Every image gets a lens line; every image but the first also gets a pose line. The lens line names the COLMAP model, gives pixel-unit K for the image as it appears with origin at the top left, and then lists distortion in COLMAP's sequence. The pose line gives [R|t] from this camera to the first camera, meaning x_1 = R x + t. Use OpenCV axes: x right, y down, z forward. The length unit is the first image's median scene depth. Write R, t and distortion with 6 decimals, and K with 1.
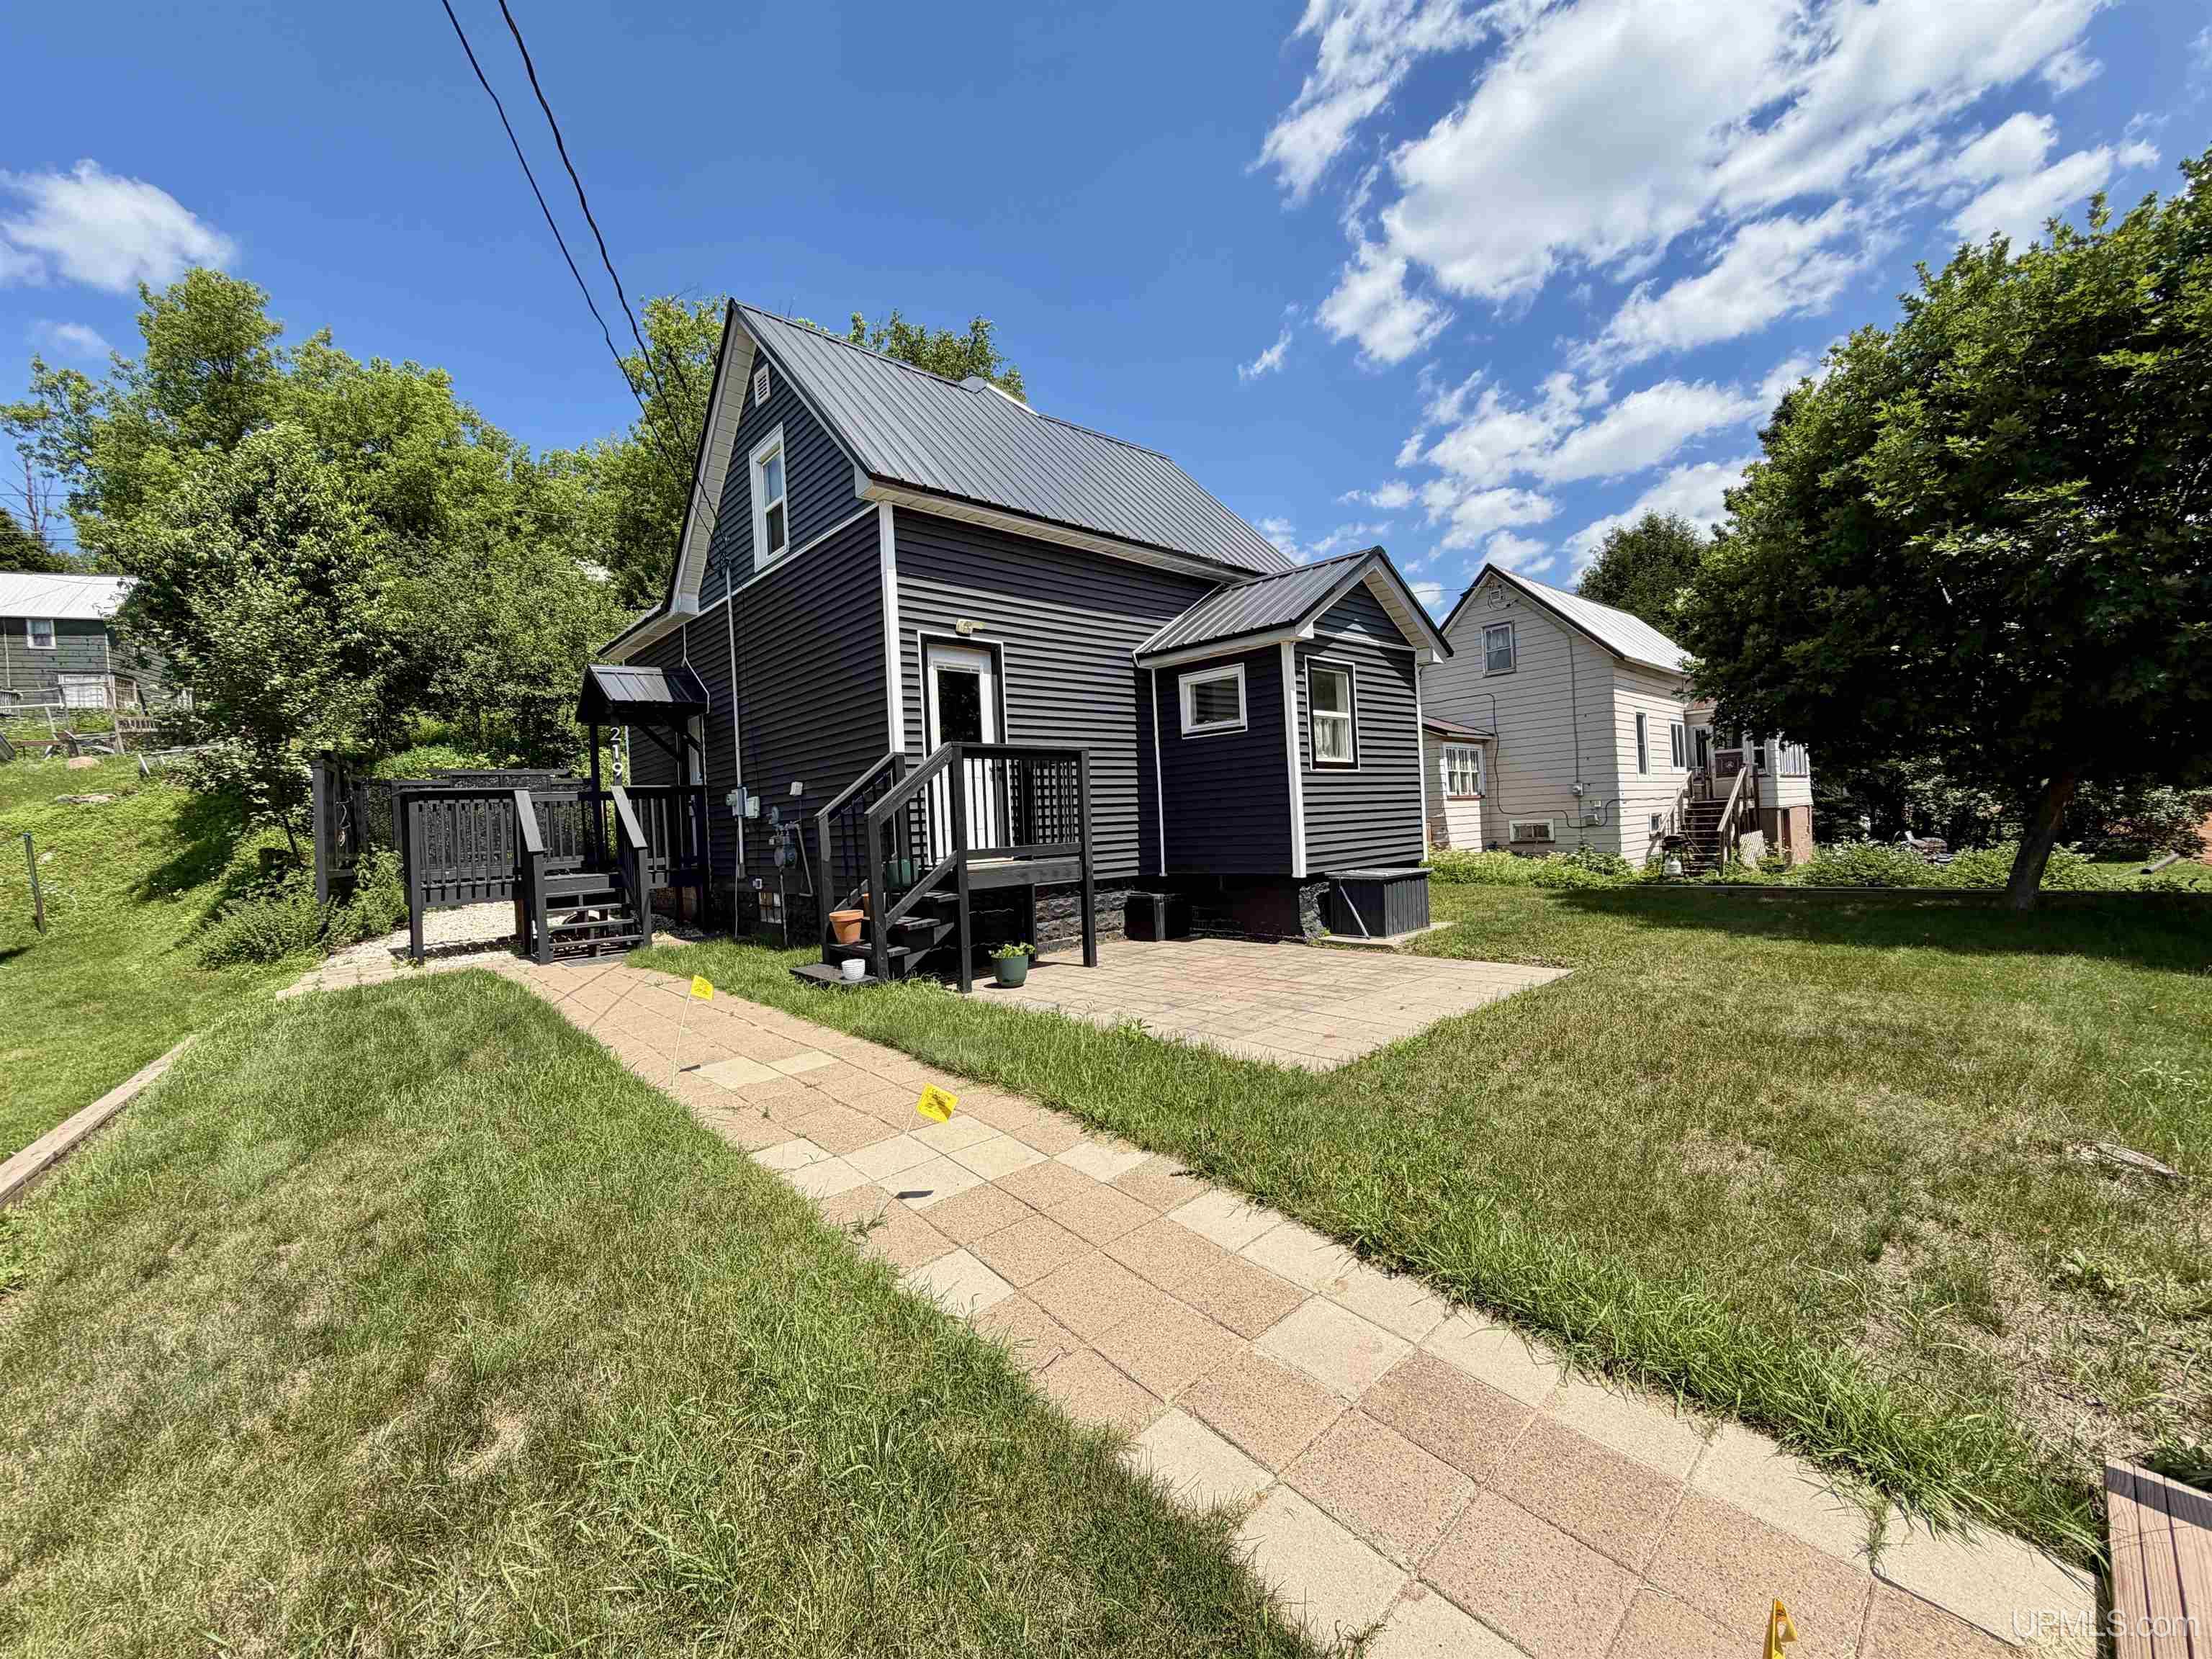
lens RADIAL K [[880.7, 0, 1101.3], [0, 880.7, 828.5], [0, 0, 1]] dist [-0.001260, -0.000342]
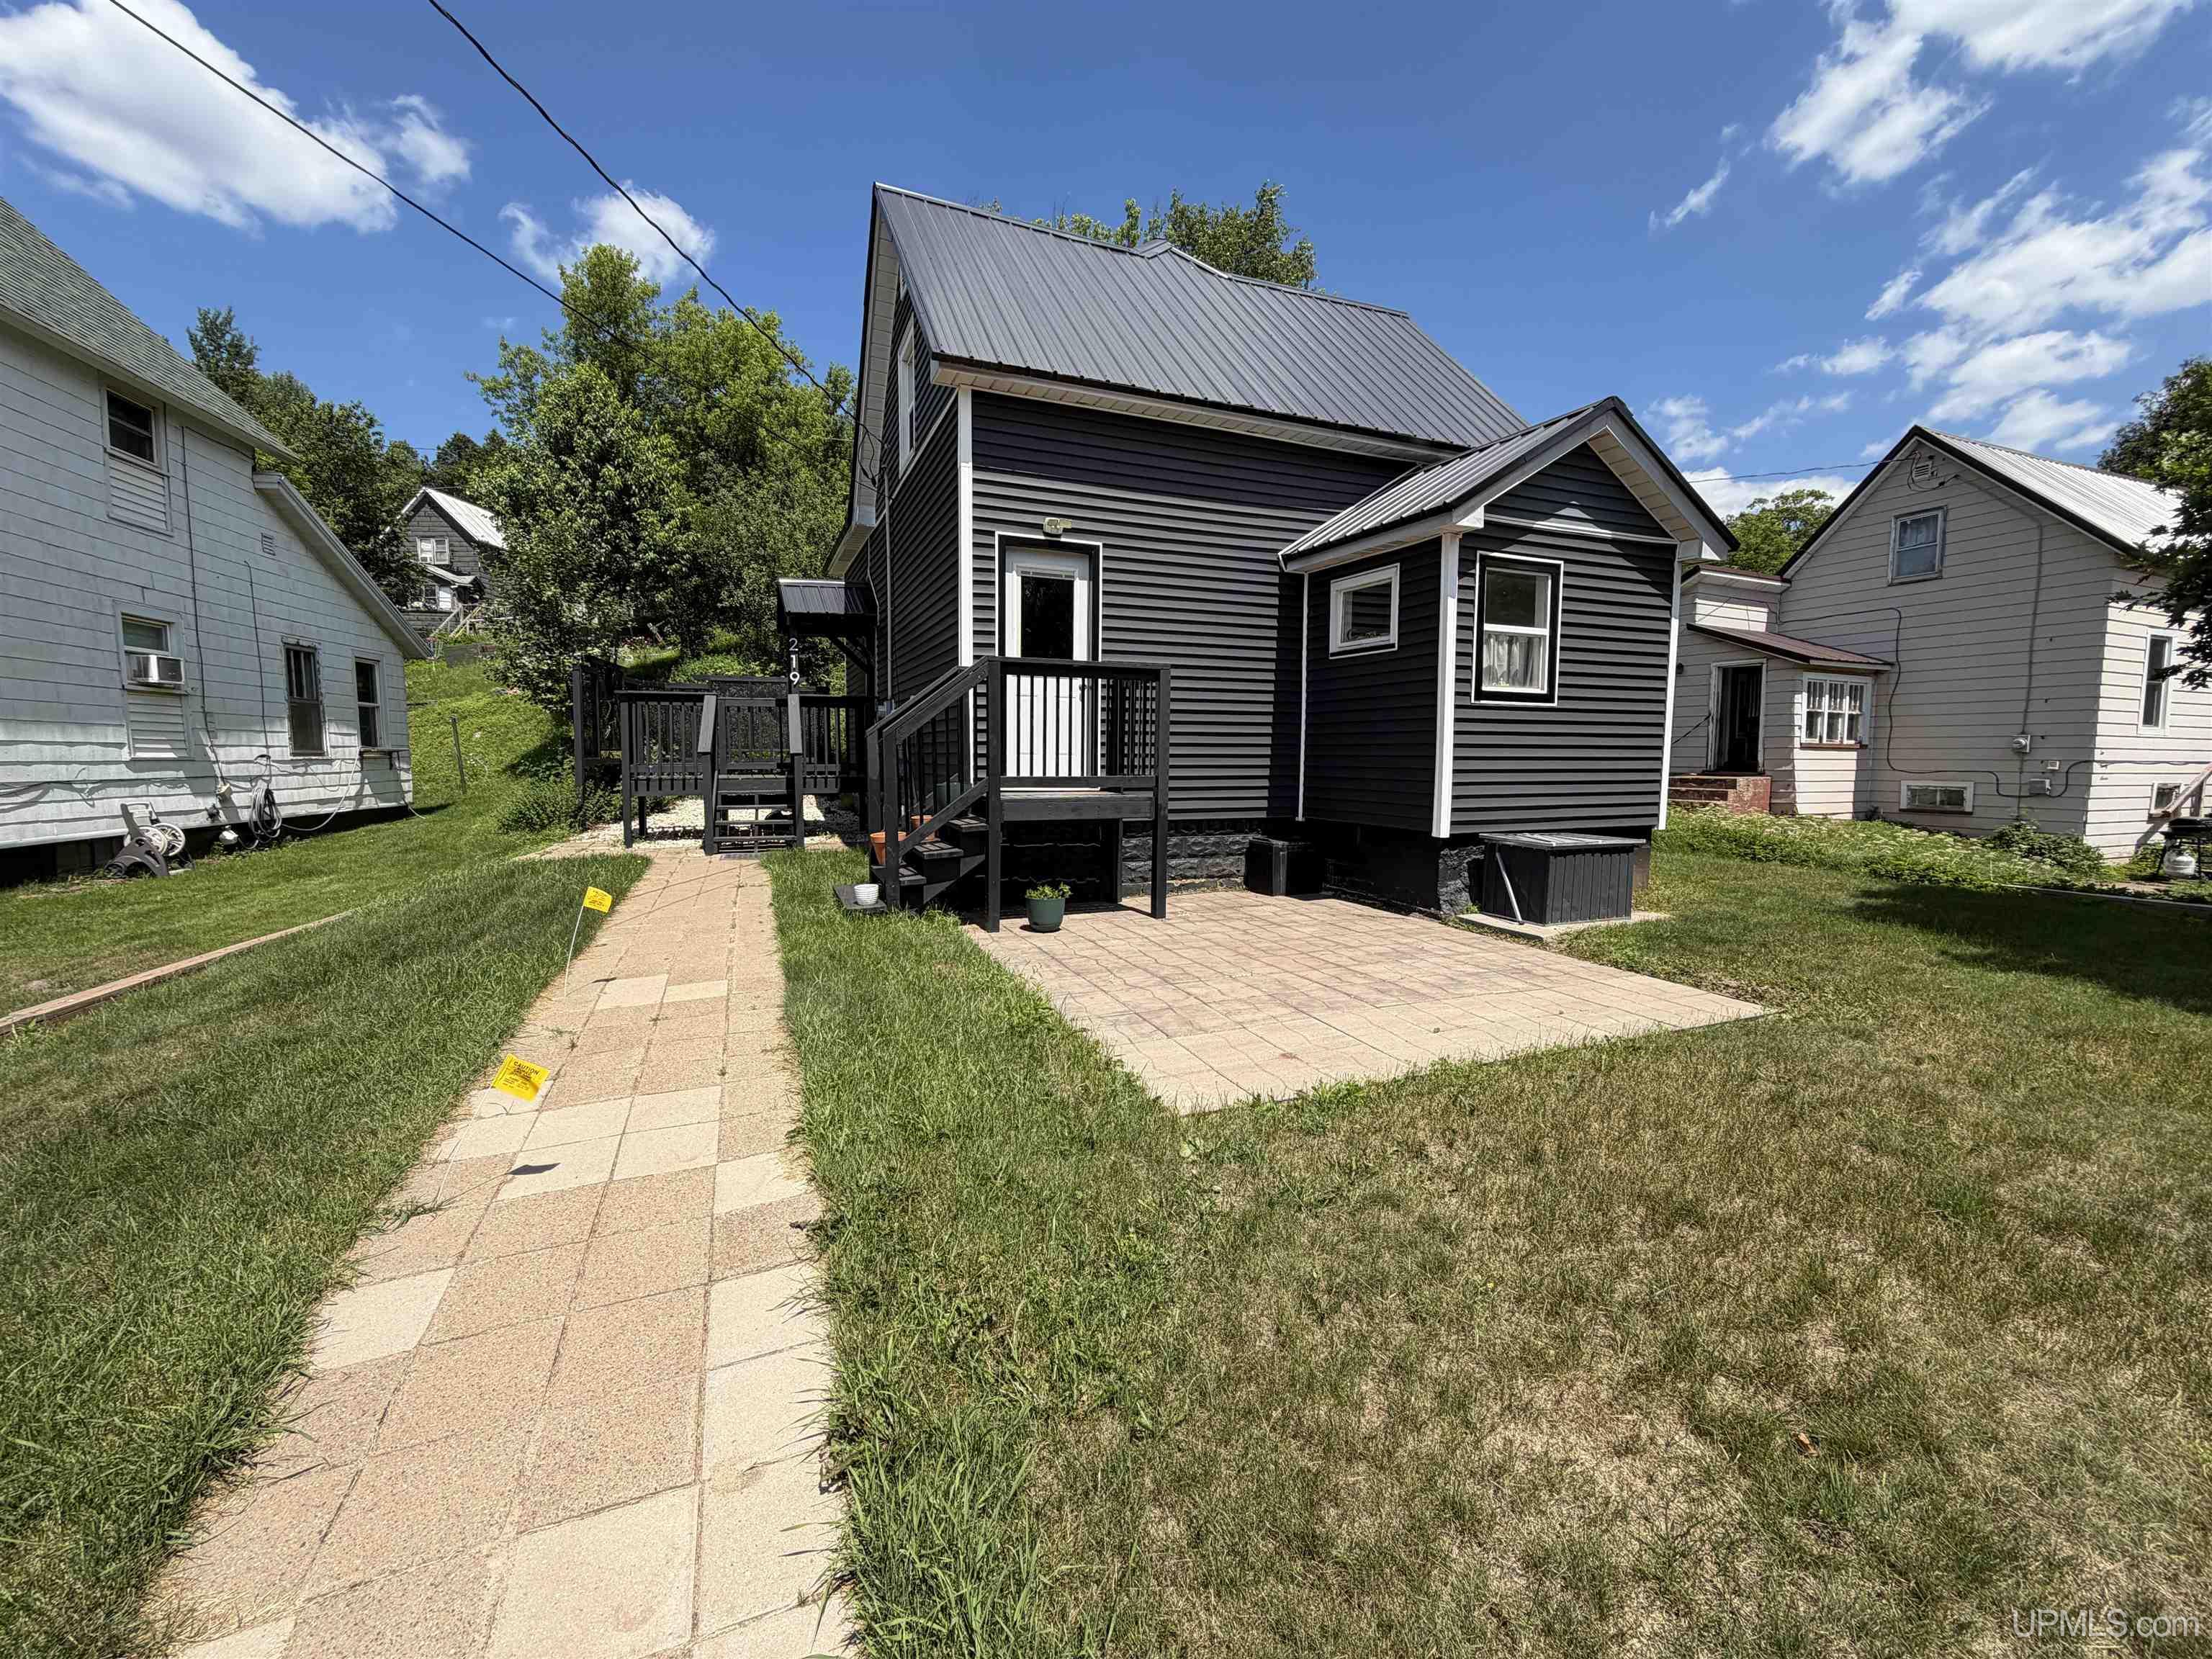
lens RADIAL K [[880.7, 0, 1101.3], [0, 880.7, 828.5], [0, 0, 1]] dist [-0.001260, -0.000342]
pose [[0.936669, 0.084106, -0.339967, 0.203523], [-0.053616, 0.993729, 0.098121, -0.013591], [0.346087, -0.073679, 0.935305, 0.146955]]
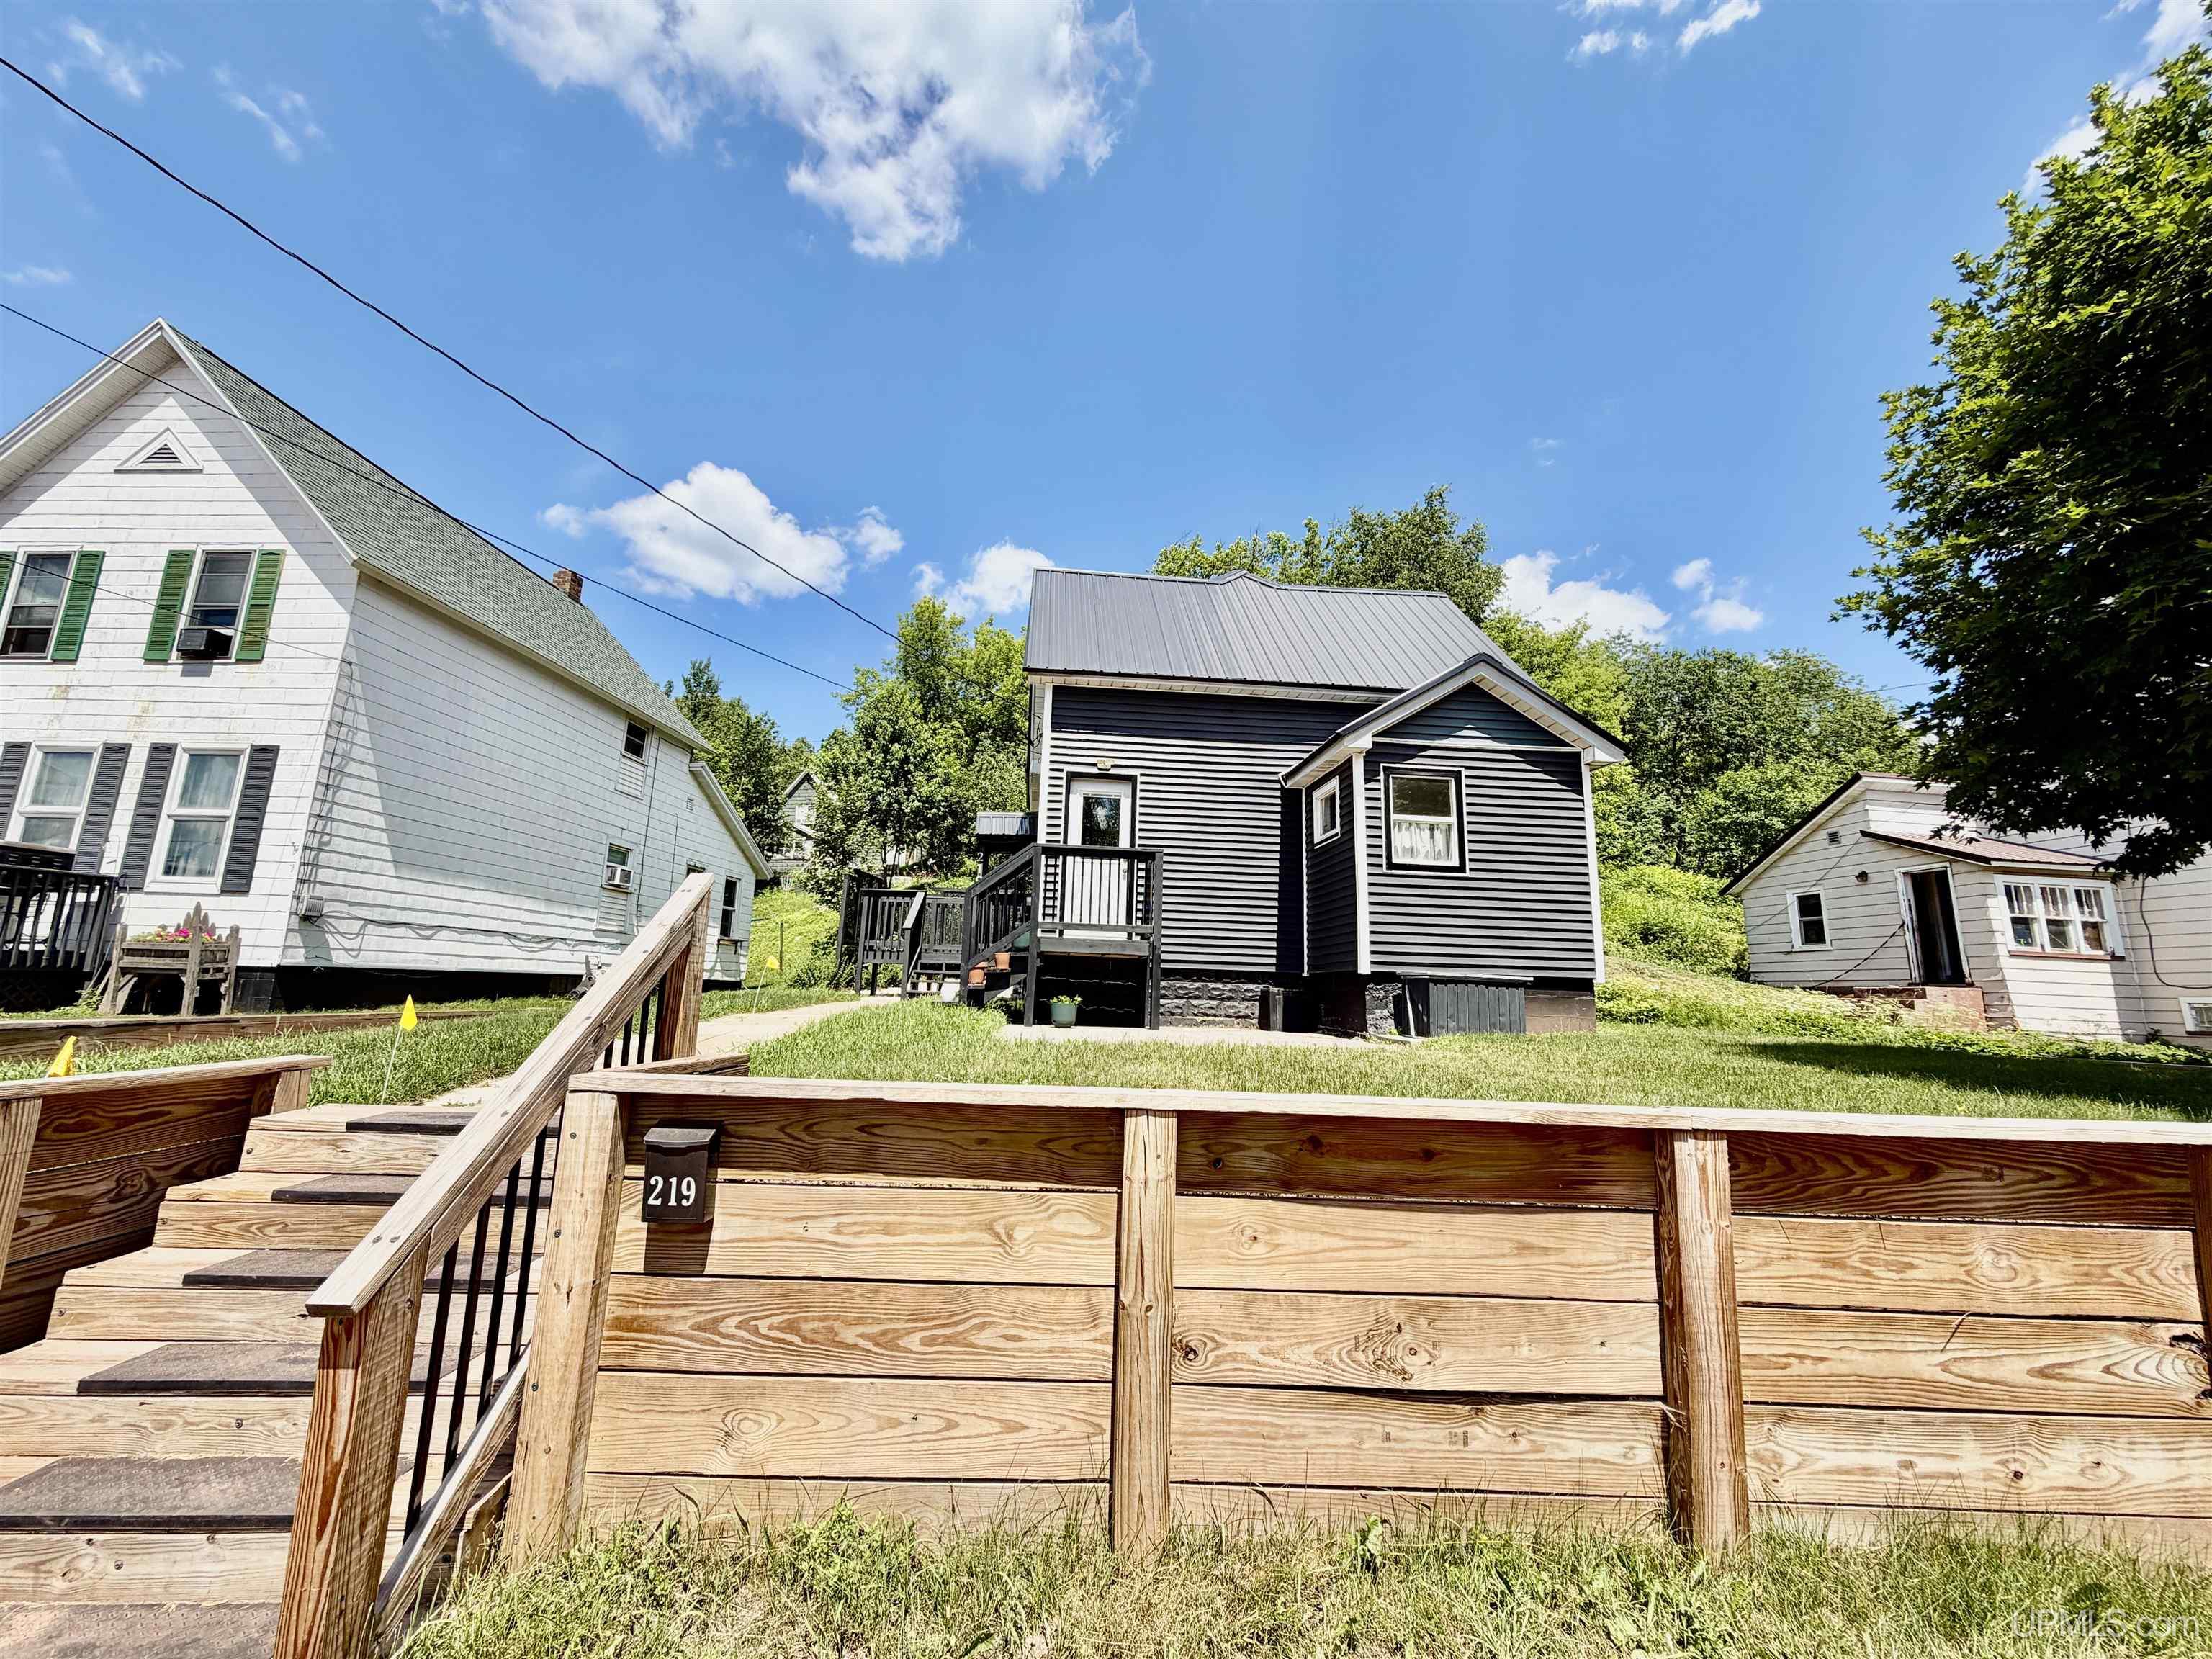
lens RADIAL K [[880.7, 0, 1101.3], [0, 880.7, 828.5], [0, 0, 1]] dist [-0.001260, -0.000342]
pose [[0.780812, -0.038415, -0.623584, 0.622529], [-0.075469, 0.985000, -0.155176, 0.070110], [0.620191, 0.168225, 0.766201, -0.011837]]
